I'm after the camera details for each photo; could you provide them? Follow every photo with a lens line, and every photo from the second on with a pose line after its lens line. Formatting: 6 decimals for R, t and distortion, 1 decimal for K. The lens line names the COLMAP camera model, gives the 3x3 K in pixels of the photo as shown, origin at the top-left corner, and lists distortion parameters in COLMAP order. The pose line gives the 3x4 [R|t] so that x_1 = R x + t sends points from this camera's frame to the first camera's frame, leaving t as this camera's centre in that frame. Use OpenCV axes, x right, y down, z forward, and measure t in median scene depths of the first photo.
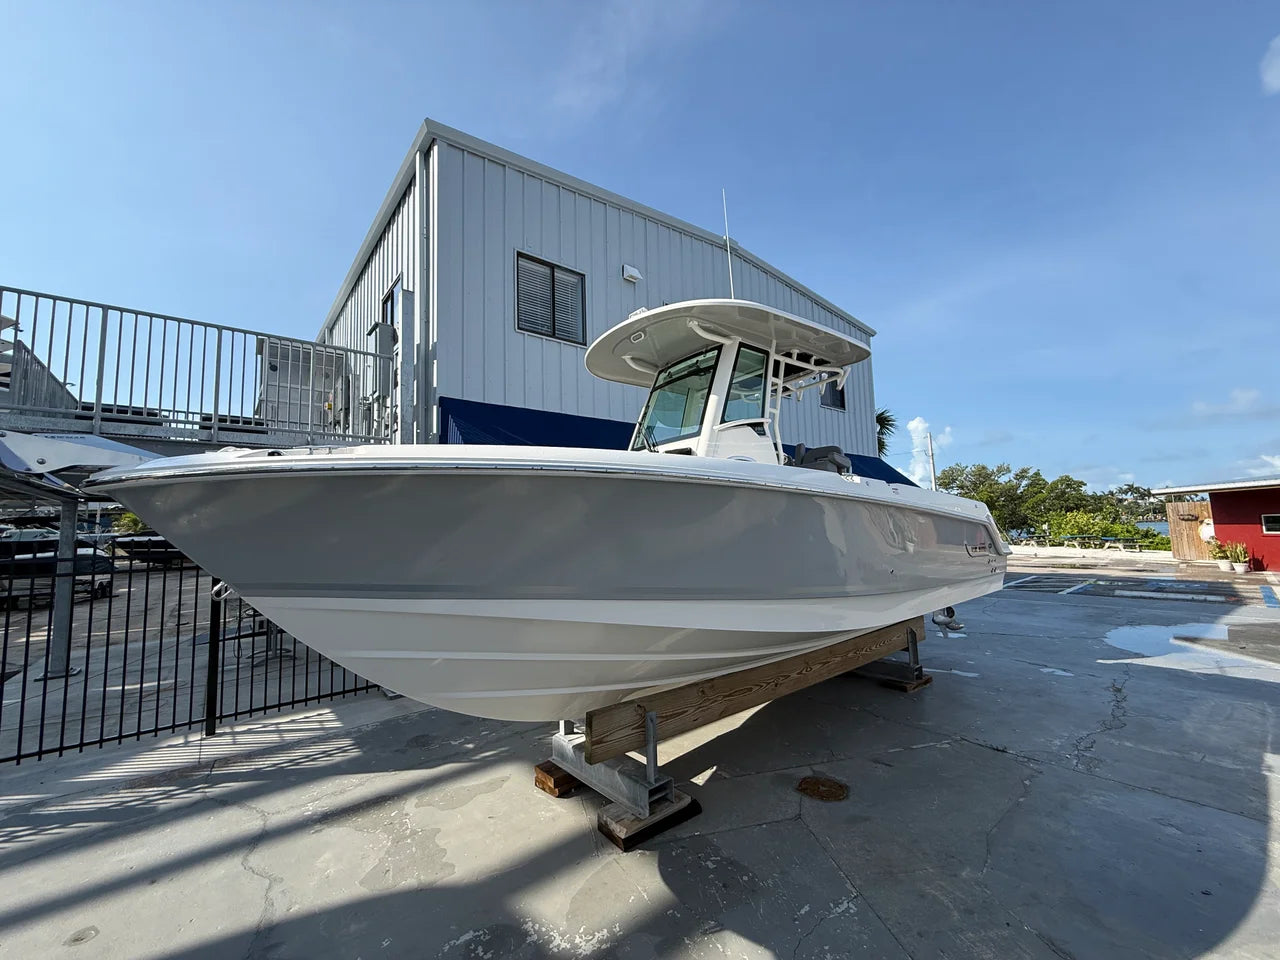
lens RADIAL K [[509.6, 0, 637.7], [0, 509.6, 482.6], [0, 0, 1]] dist [0.000030, 0.000077]
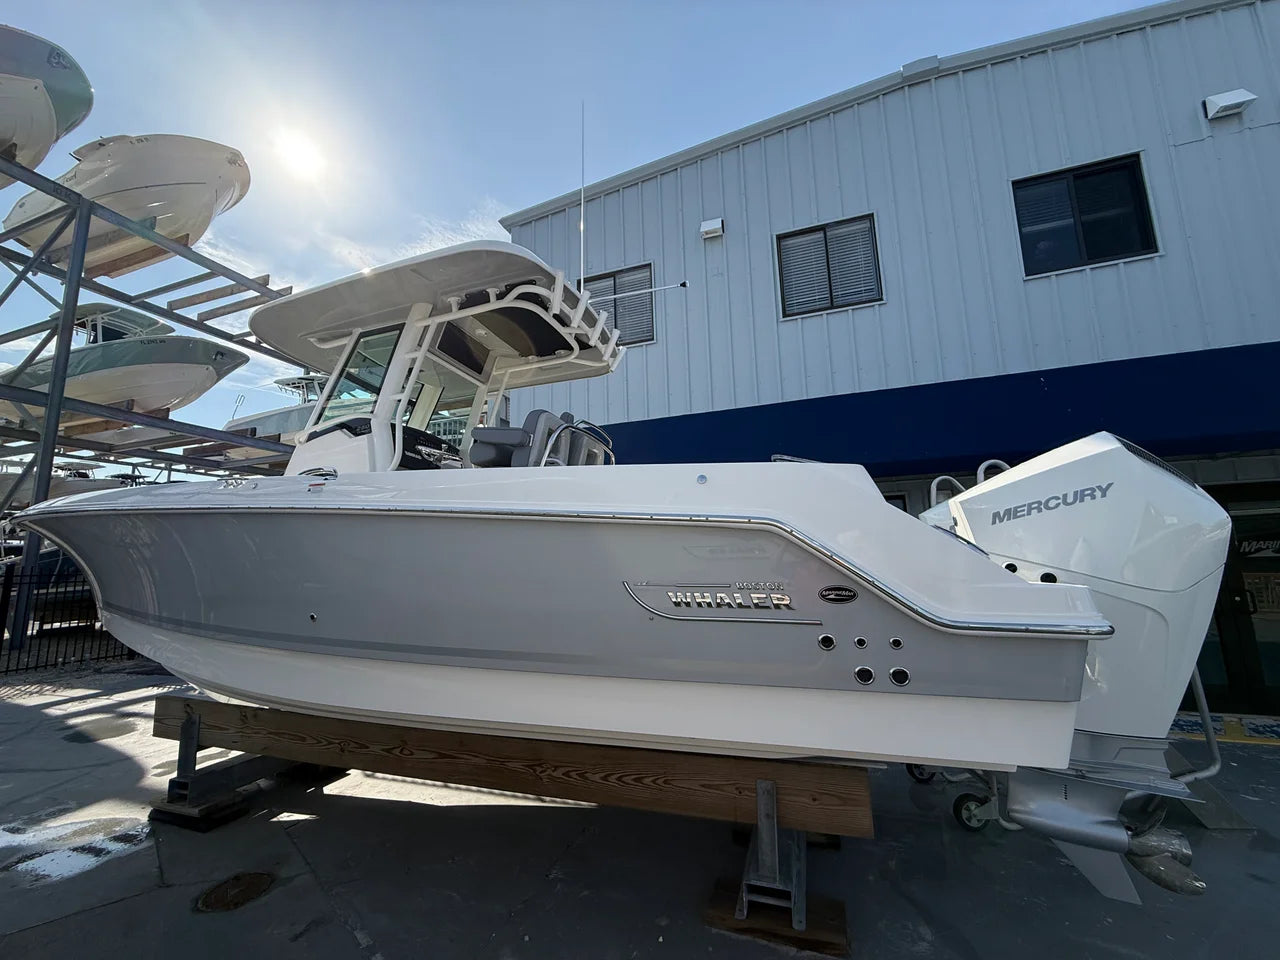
lens RADIAL K [[512.6, 0, 636.8], [0, 512.6, 482.0], [0, 0, 1]] dist [0.001840, 0.000466]
pose [[0.508446, -0.115620, -0.853296, 1.026303], [0.096252, 0.992366, -0.077111, 0.077674], [0.855698, -0.042925, 0.515693, 0.836391]]
